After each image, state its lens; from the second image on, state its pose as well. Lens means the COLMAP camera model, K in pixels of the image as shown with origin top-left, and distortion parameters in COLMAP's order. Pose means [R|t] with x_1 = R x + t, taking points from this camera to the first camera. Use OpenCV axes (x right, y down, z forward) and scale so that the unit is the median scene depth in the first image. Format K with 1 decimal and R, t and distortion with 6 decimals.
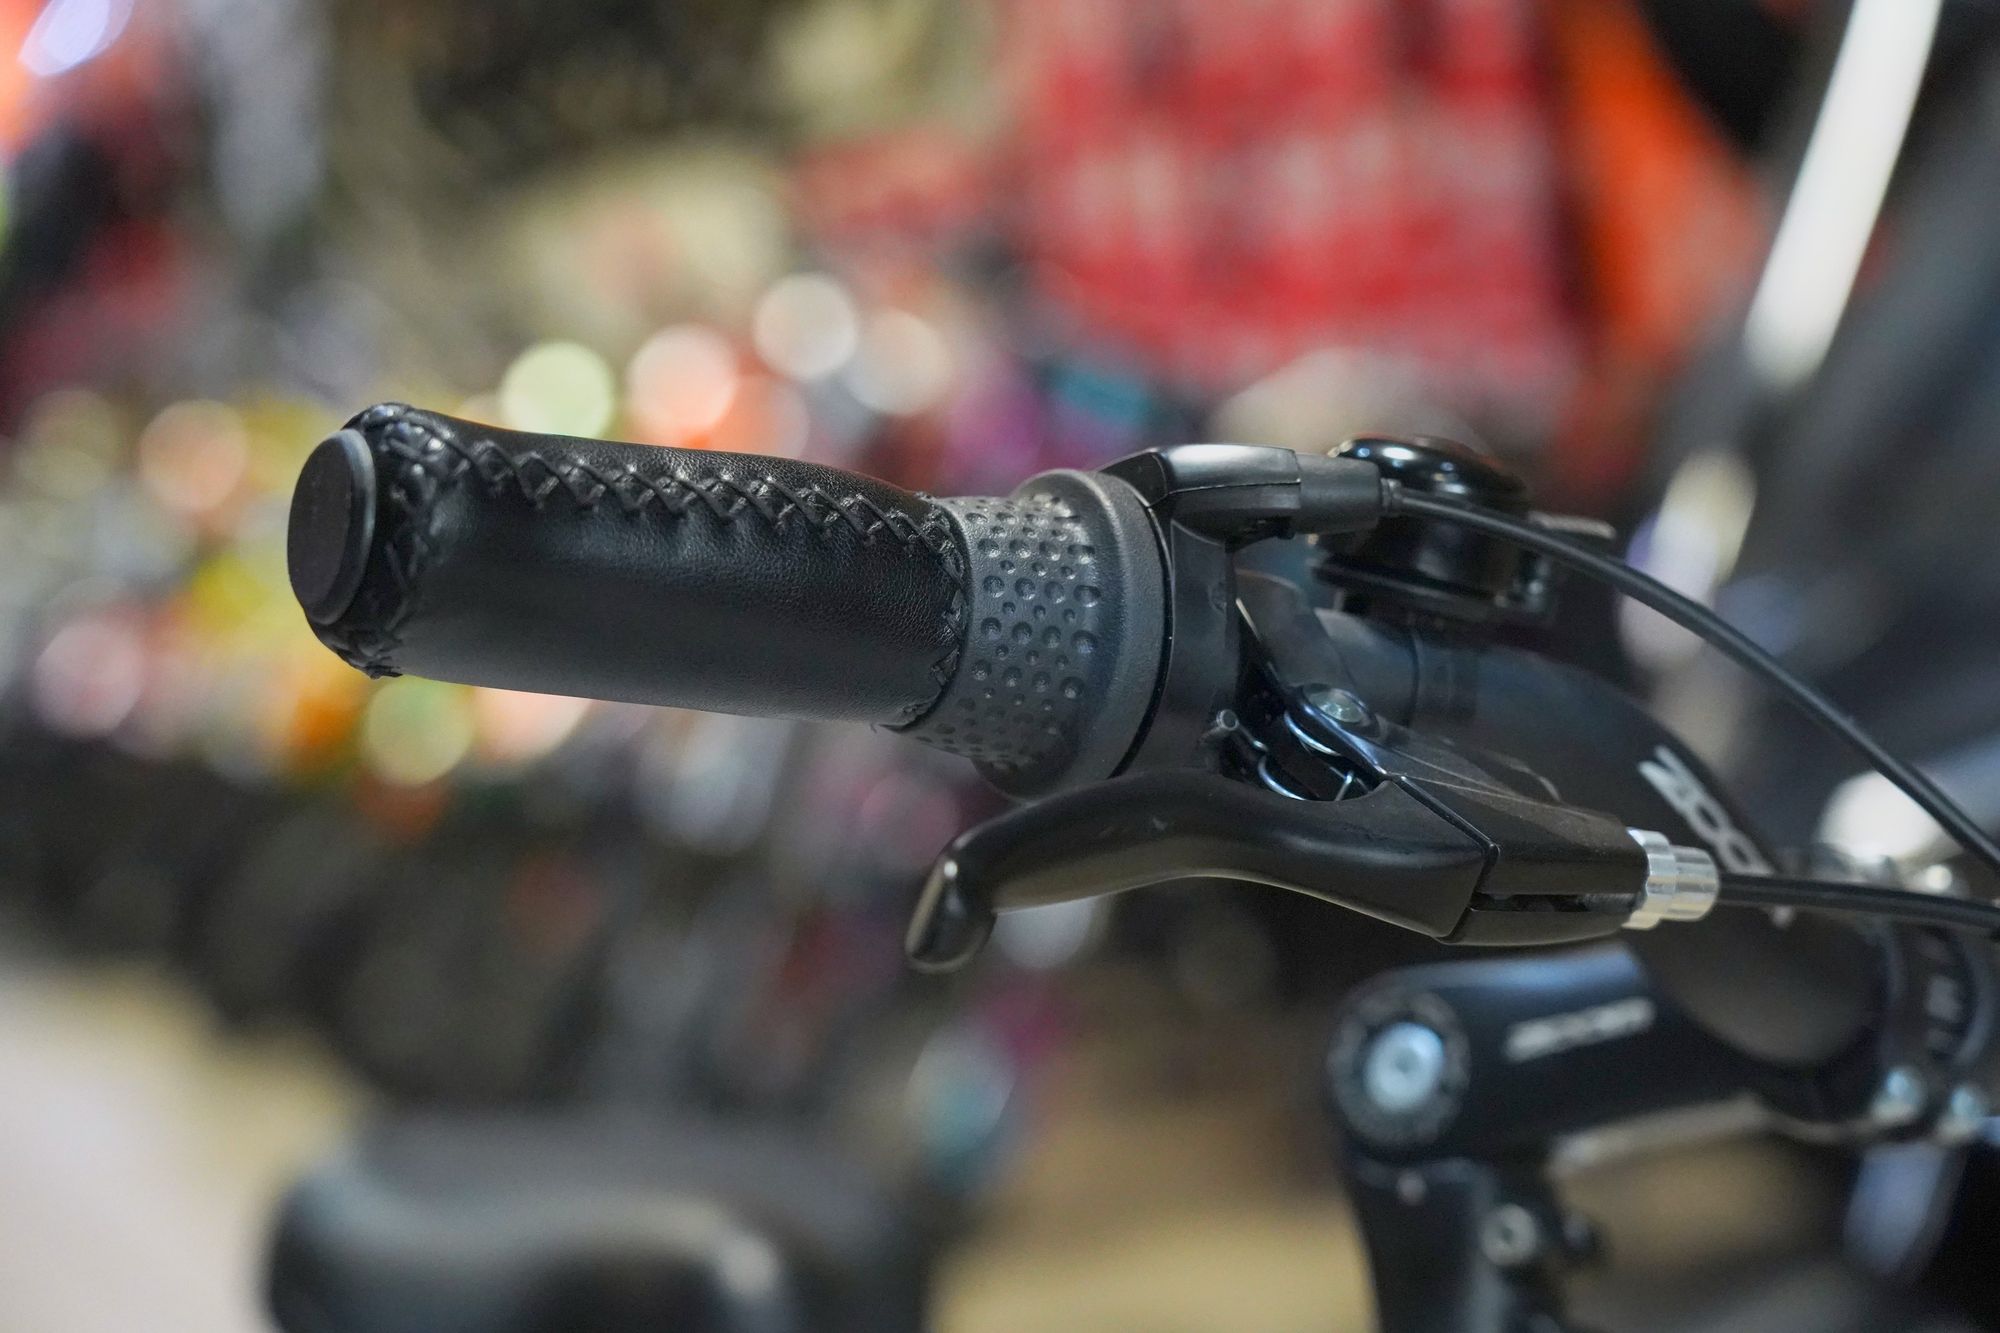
lens RADIAL K [[5061.1, 0, 1000.0], [0, 5061.1, 666.5], [0, 0, 1]] dist [-0.026137, -0.162257]
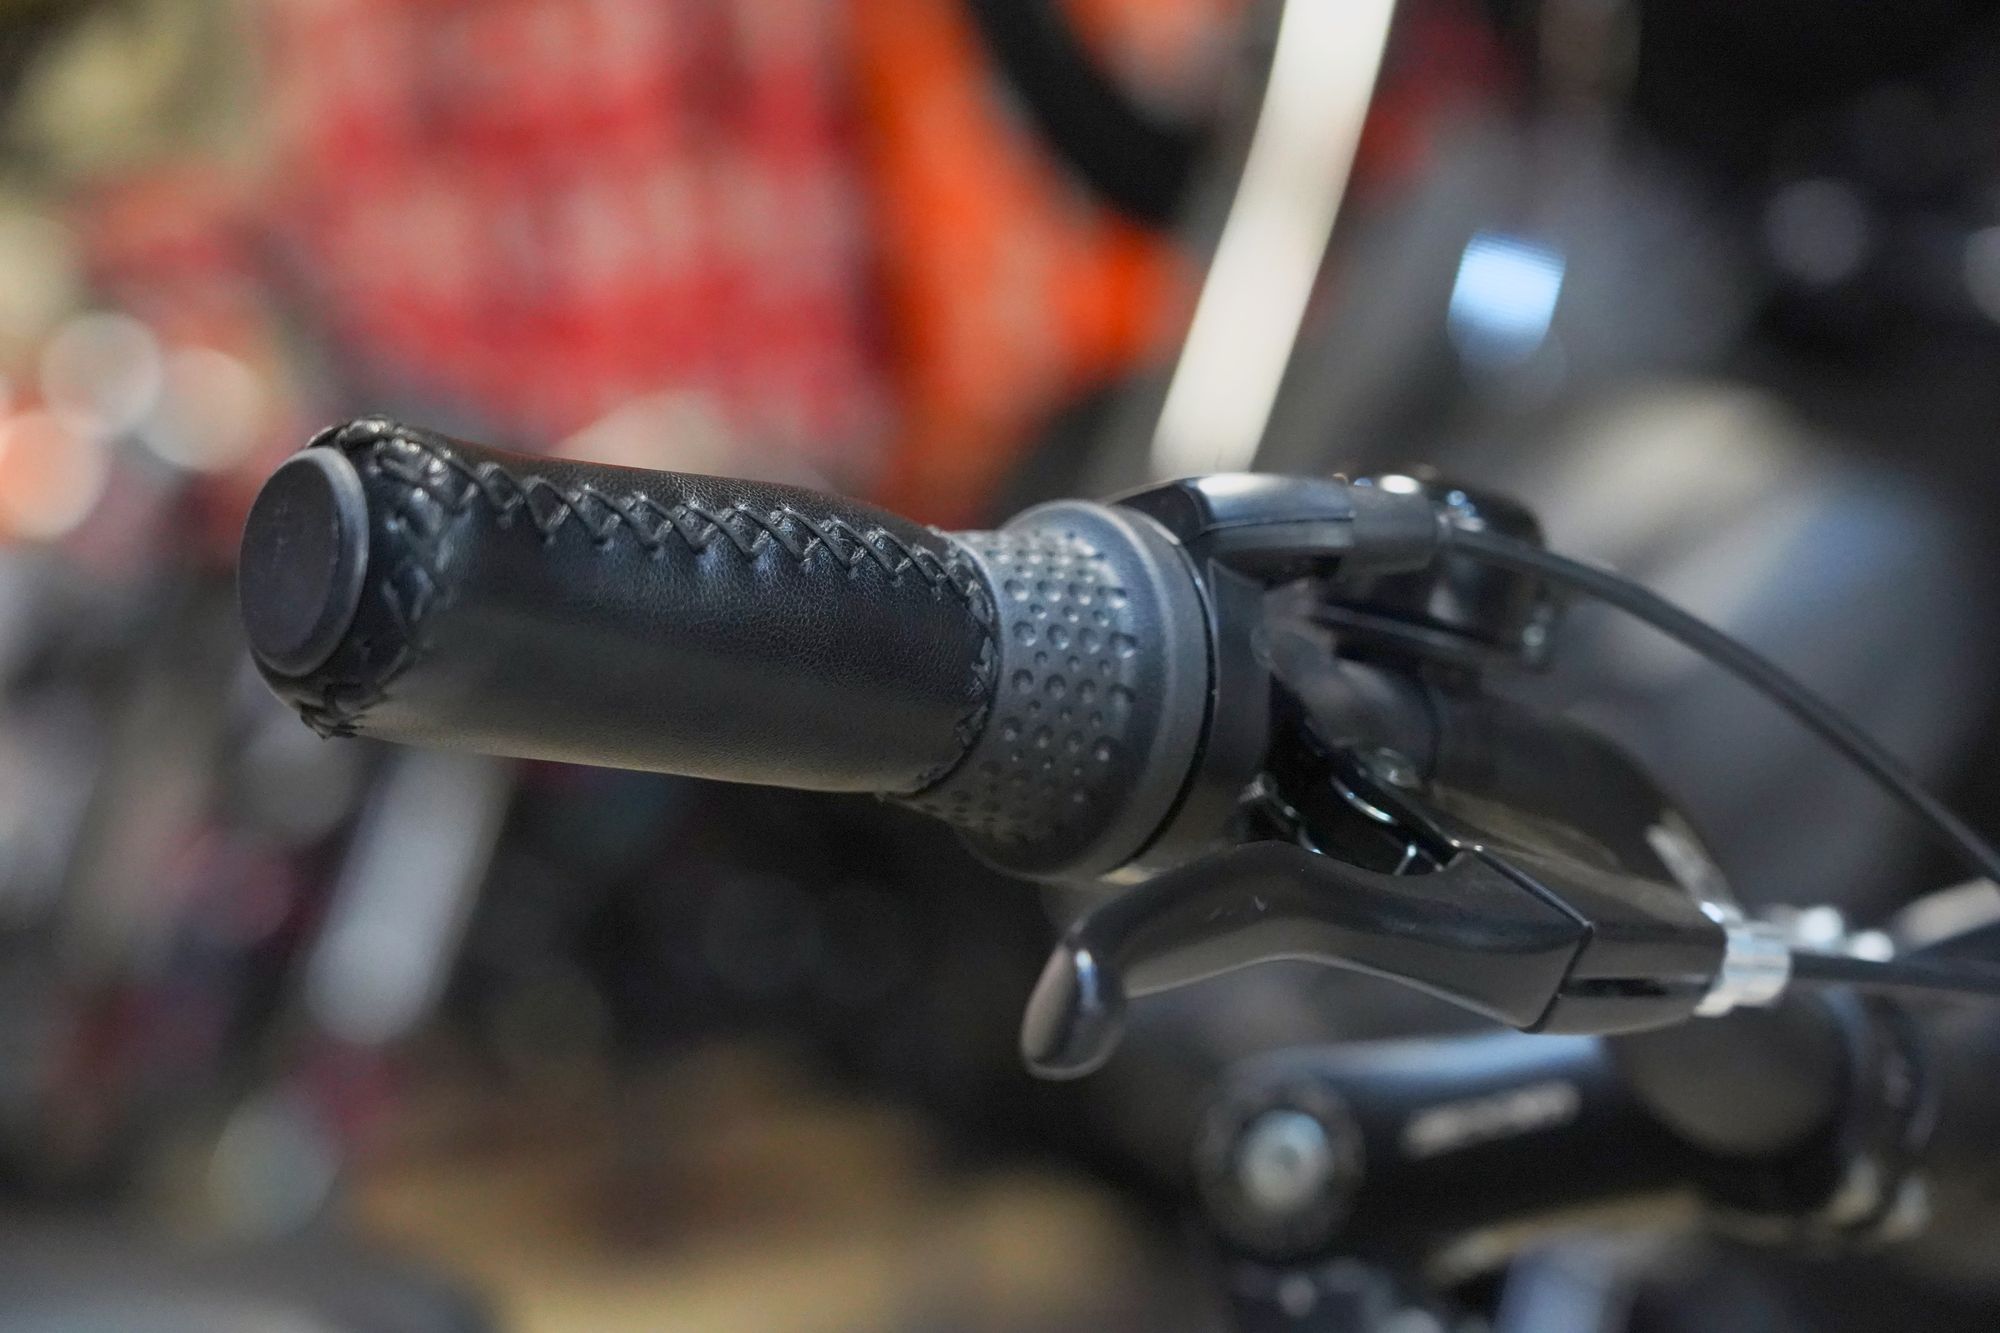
lens RADIAL K [[5061.1, 0, 1000.0], [0, 5061.1, 666.5], [0, 0, 1]] dist [-0.026137, -0.162257]
pose [[0.986988, -0.000462, 0.160791, -0.146152], [0.002291, 0.999935, -0.011190, -0.000271], [-0.160775, 0.011413, 0.986925, 0.135552]]
